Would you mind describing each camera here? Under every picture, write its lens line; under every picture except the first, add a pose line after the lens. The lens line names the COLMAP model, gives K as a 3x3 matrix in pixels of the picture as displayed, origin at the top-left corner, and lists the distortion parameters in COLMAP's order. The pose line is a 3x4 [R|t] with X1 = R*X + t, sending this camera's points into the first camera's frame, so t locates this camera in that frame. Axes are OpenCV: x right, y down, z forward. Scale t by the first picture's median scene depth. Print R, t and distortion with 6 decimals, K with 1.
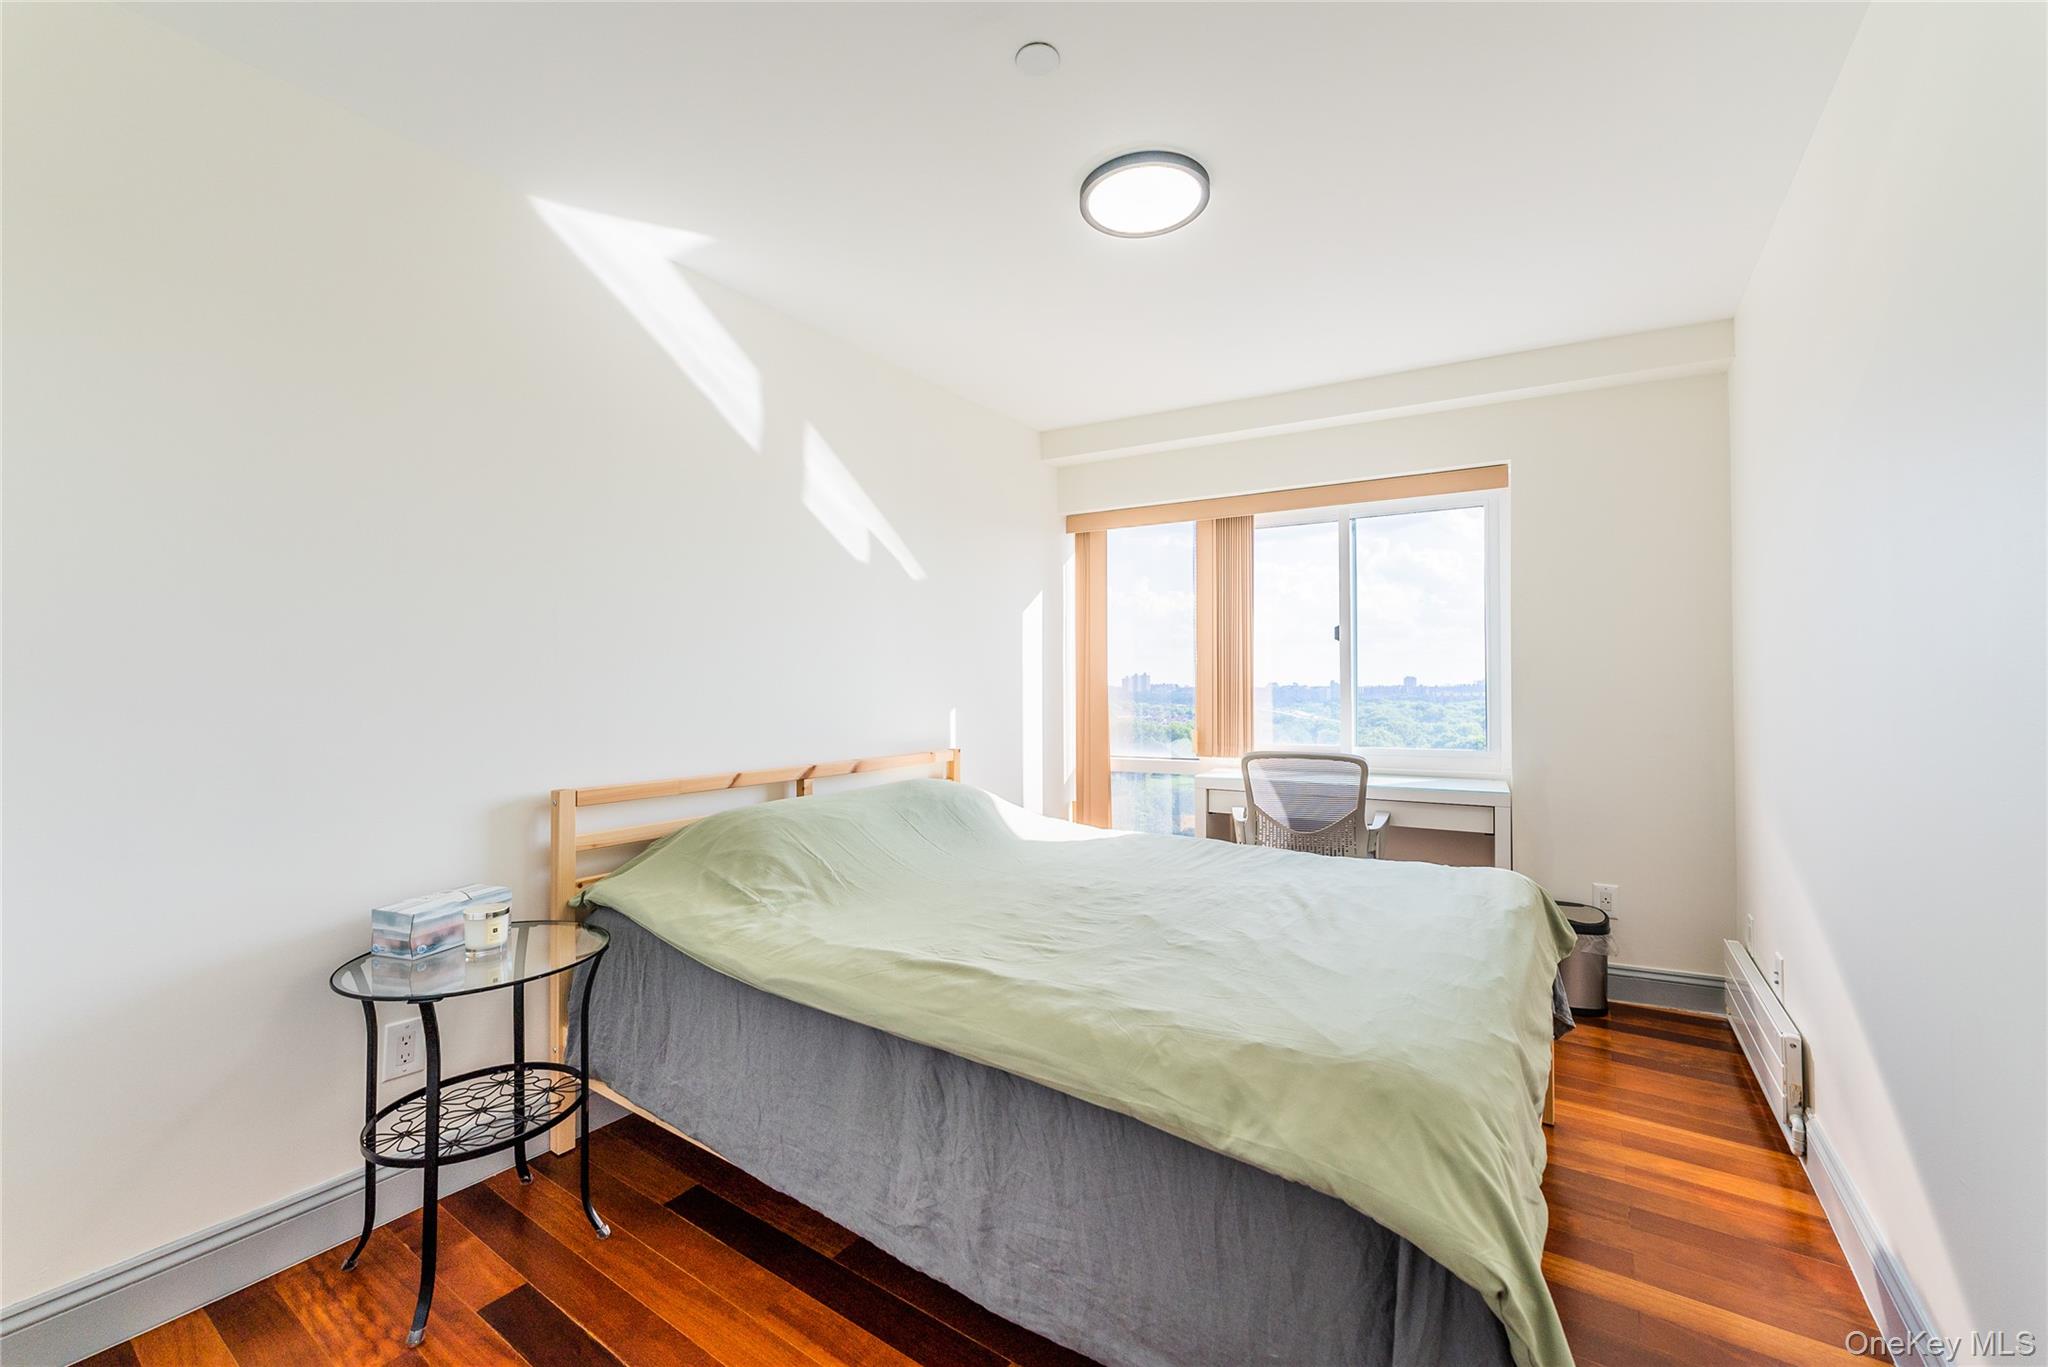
lens RADIAL K [[834.6, 0, 1016.4], [0, 834.6, 681.5], [0, 0, 1]] dist [-0.002747, -0.000304]
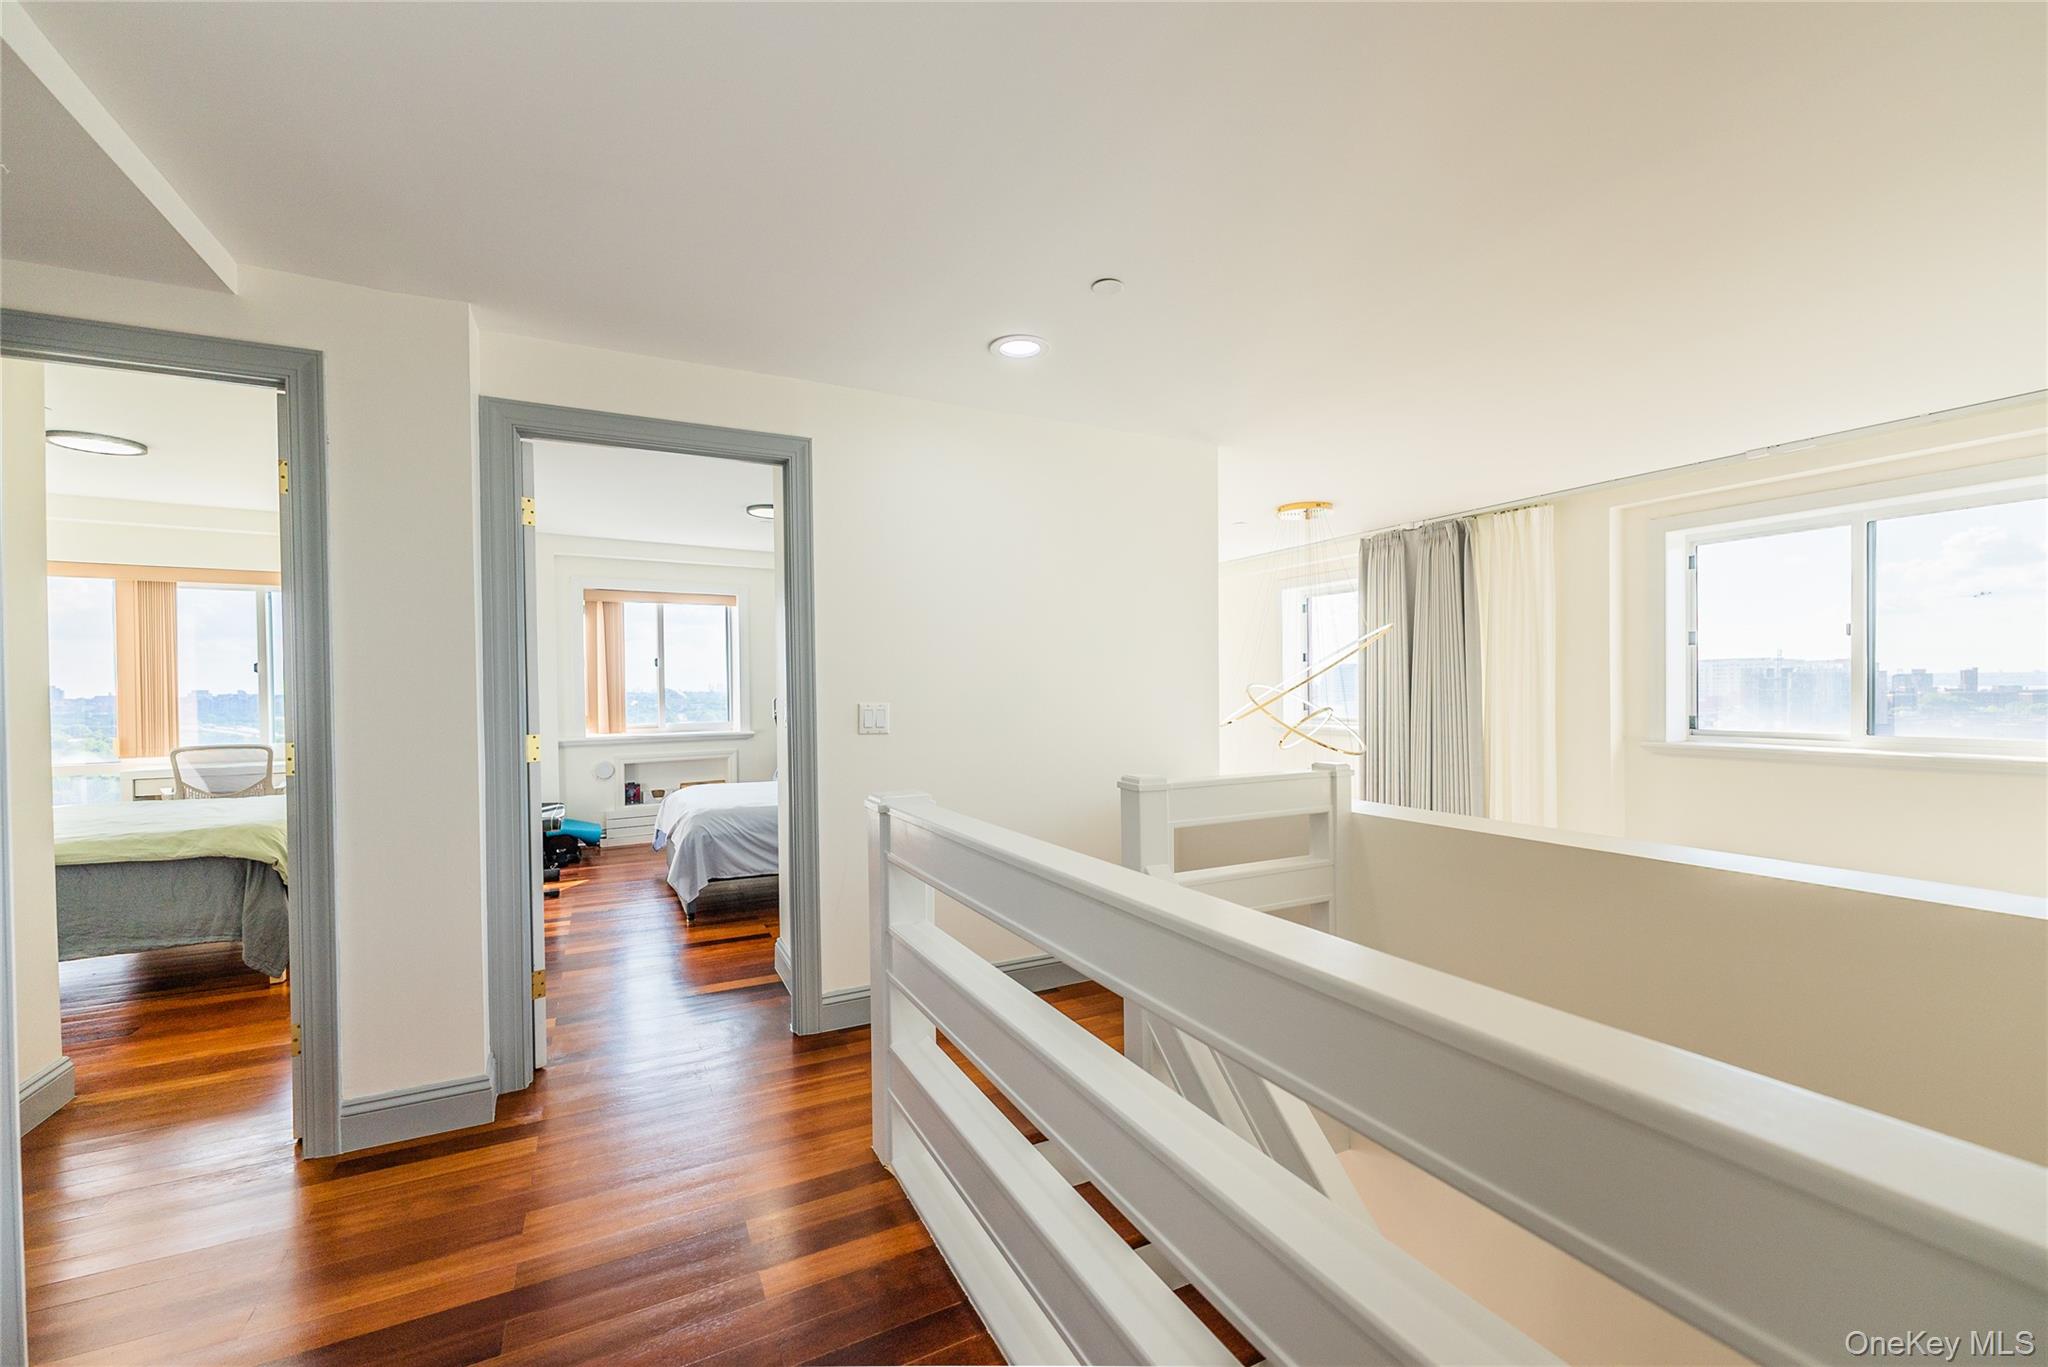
lens RADIAL K [[834.6, 0, 1040.5], [0, 834.6, 704.1], [0, 0, 1]] dist [-0.002747, -0.000304]
pose [[0.463323, -0.017423, 0.886018, -0.341643], [0.001218, 0.999818, 0.019024, -0.022501], [-0.886189, -0.007735, 0.463260, -1.126173]]
